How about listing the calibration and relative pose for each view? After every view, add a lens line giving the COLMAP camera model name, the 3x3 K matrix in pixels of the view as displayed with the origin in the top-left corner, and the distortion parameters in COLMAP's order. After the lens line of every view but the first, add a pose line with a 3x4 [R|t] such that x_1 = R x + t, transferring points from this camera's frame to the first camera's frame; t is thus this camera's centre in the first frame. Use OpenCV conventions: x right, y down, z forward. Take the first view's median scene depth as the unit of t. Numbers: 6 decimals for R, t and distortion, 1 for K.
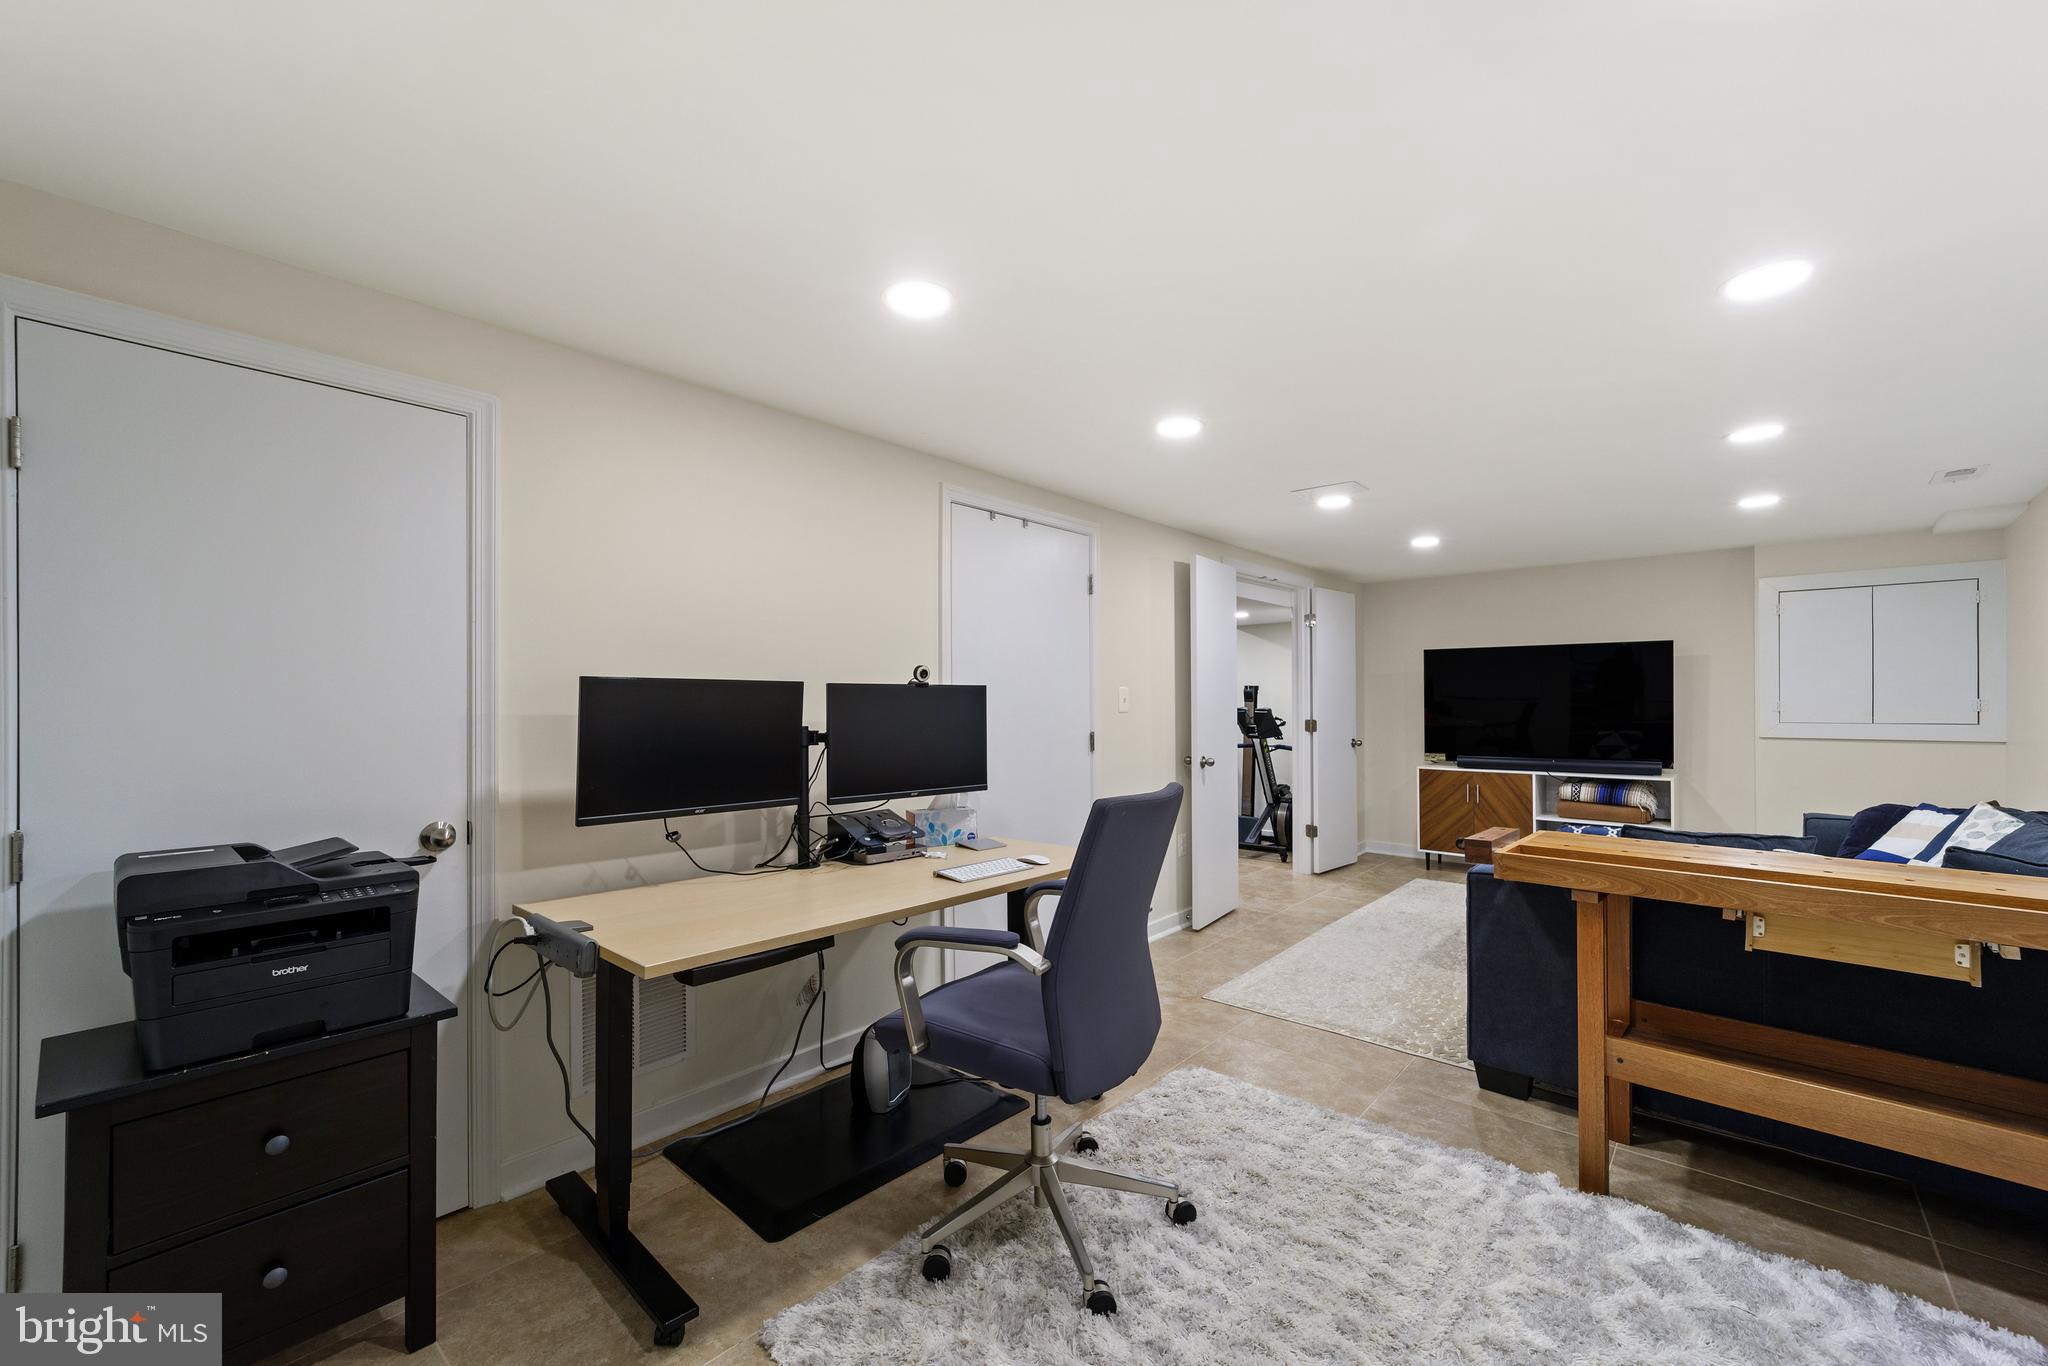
lens RADIAL K [[822.7, 0, 1029.5], [0, 822.7, 694.4], [0, 0, 1]] dist [0.009922, 0.000097]
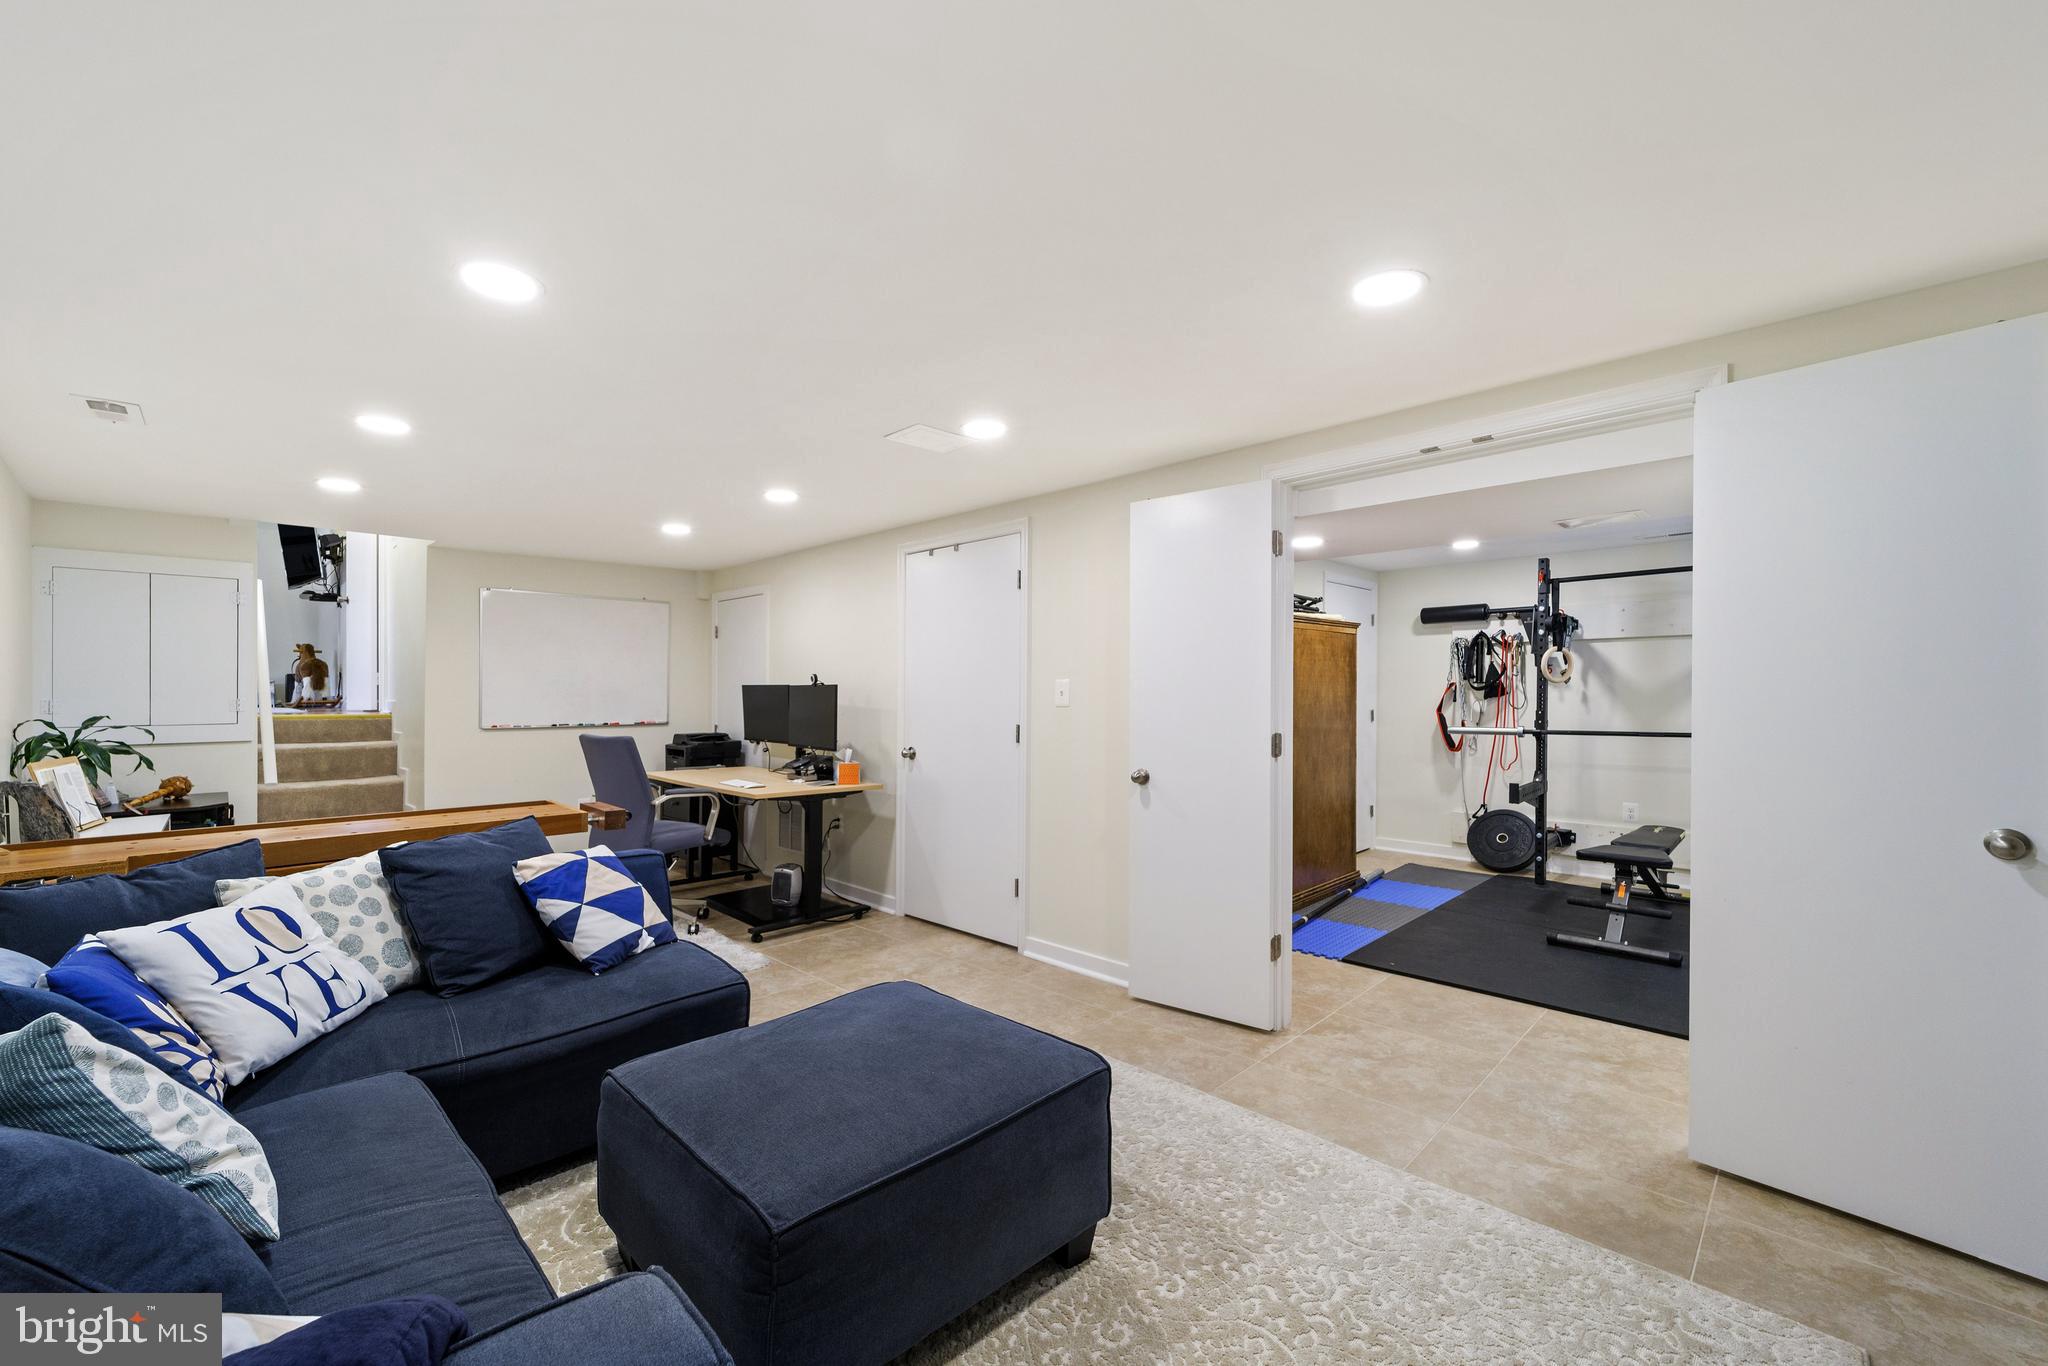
lens RADIAL K [[822.7, 0, 1029.5], [0, 822.7, 694.4], [0, 0, 1]] dist [0.009922, 0.000097]
pose [[-0.051370, 0.001920, -0.998678, 1.567229], [0.007911, 0.999968, 0.001516, 0.008917], [0.998648, -0.007823, -0.051384, 1.533015]]
